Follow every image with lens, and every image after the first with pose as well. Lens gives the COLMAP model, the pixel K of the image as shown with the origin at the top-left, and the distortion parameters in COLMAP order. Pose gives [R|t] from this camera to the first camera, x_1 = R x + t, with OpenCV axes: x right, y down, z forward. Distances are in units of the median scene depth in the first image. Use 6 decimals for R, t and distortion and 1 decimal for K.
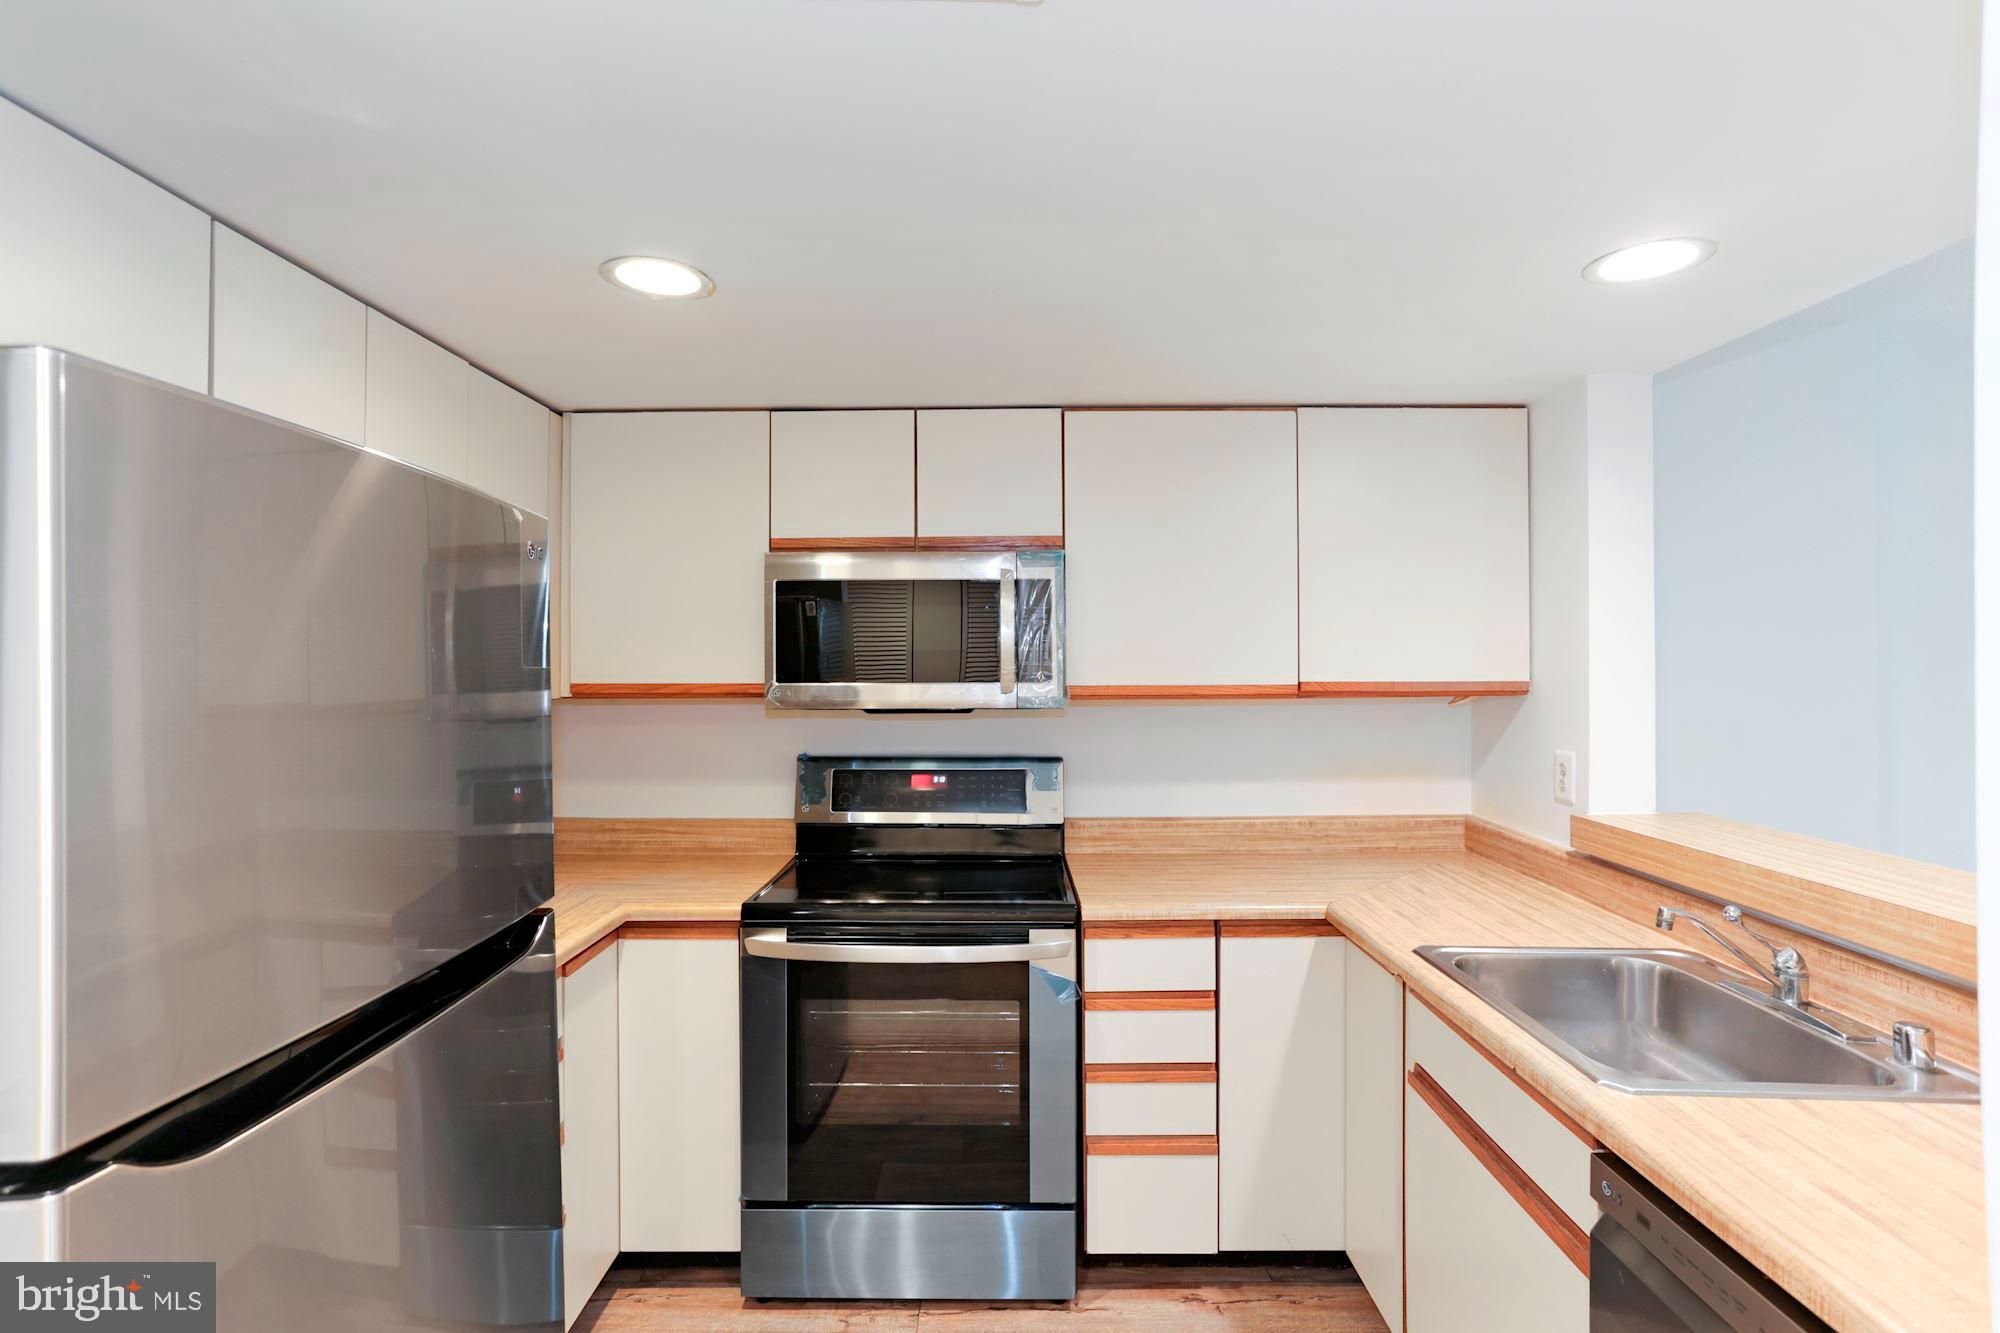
lens RADIAL K [[1002.4, 0, 1001.0], [0, 1002.4, 659.9], [0, 0, 1]] dist [-0.042331, 0.045927]
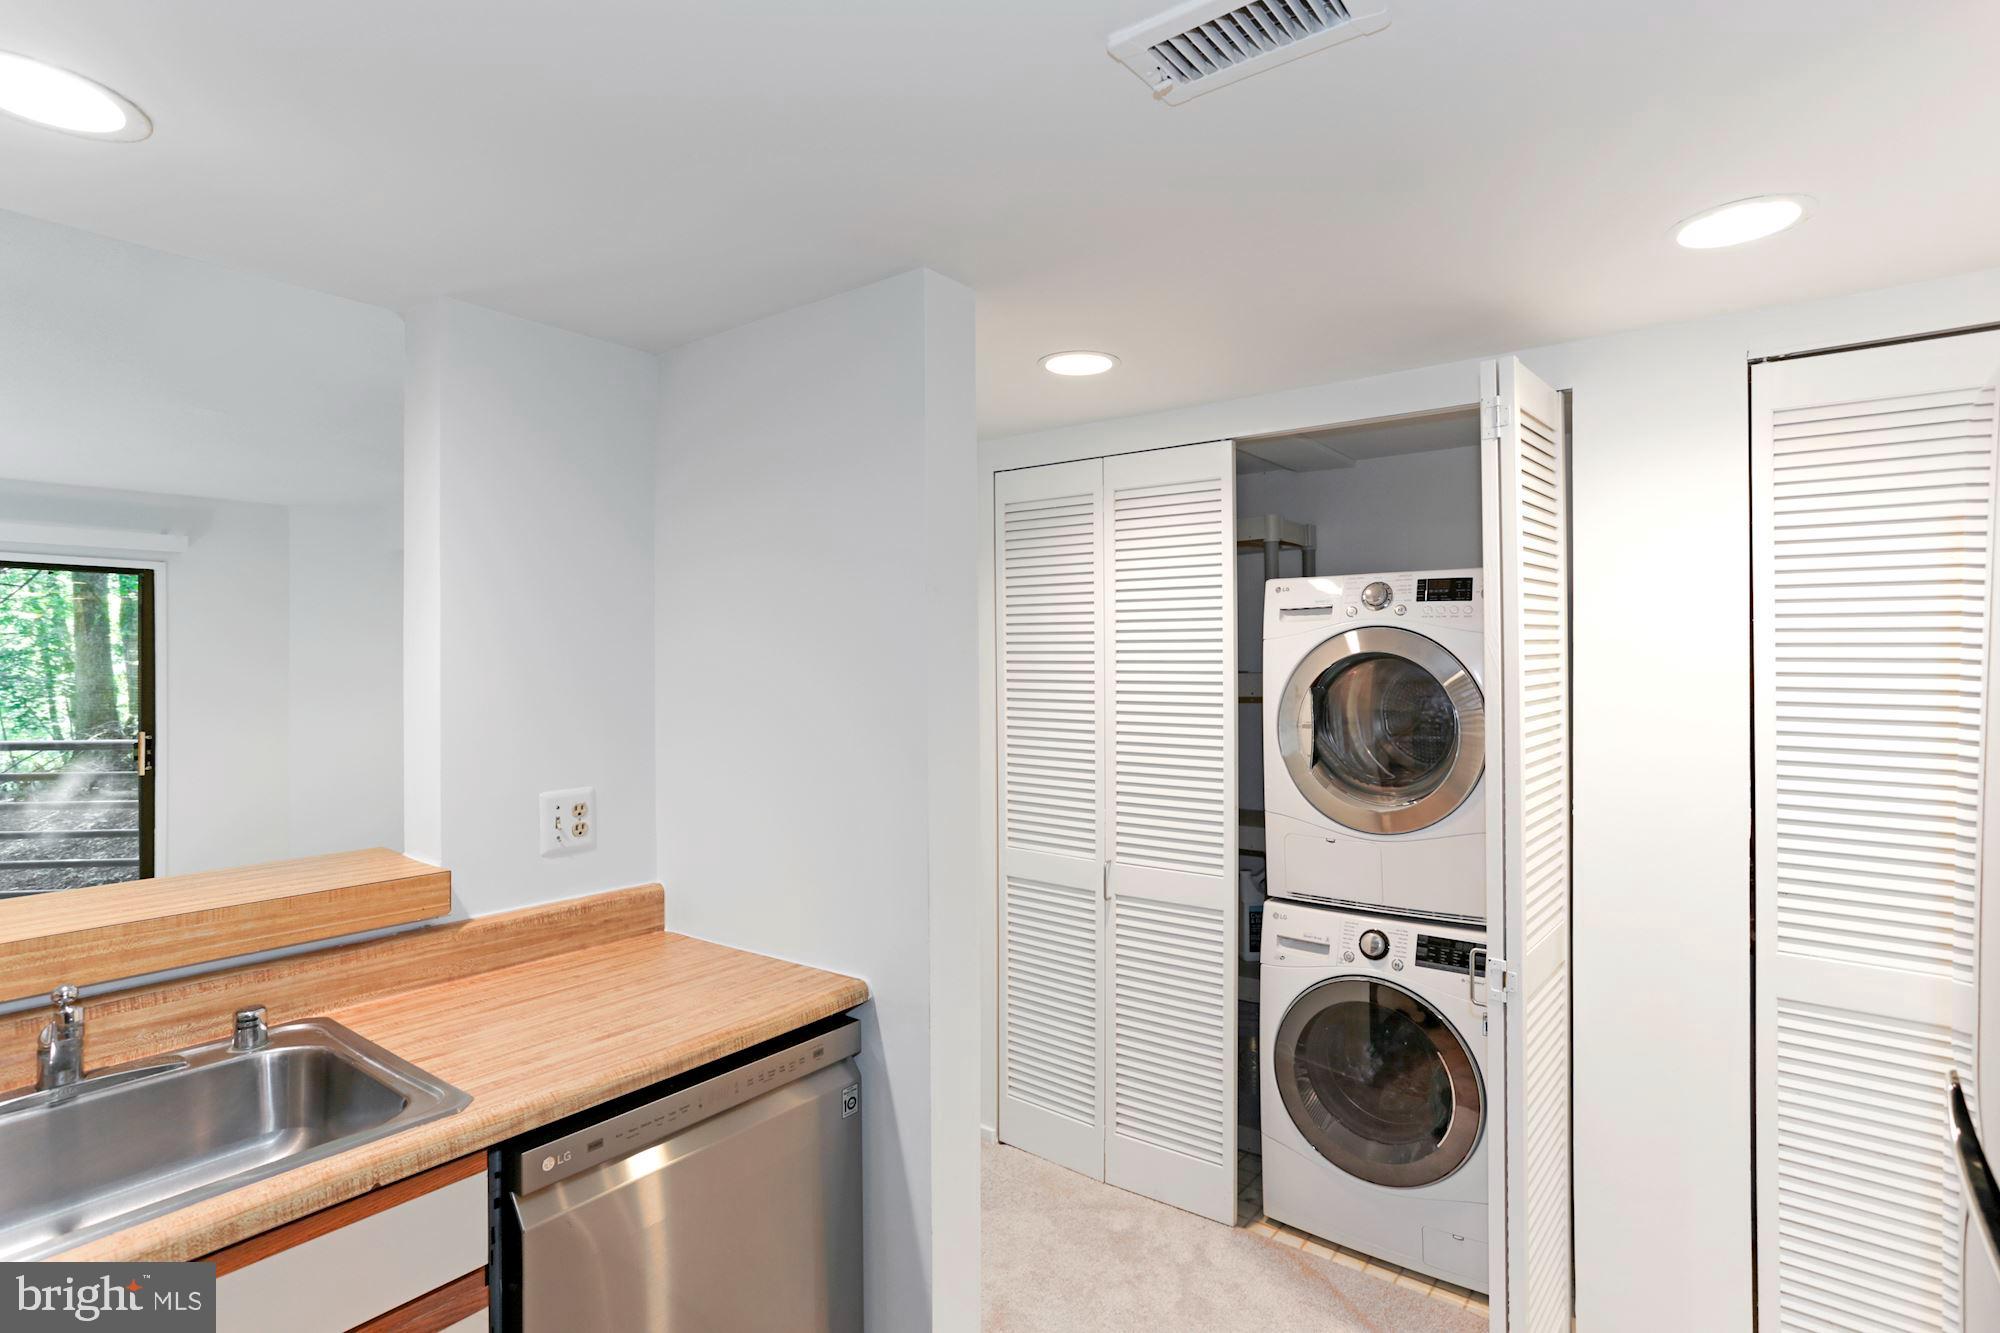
lens RADIAL K [[1002.4, 0, 1001.0], [0, 1002.4, 659.9], [0, 0, 1]] dist [-0.042331, 0.045927]
pose [[-0.799690, 0.003403, 0.600403, -0.205974], [0.000899, 0.999990, -0.004470, -0.000162], [-0.600412, -0.003035, -0.799685, 0.775475]]
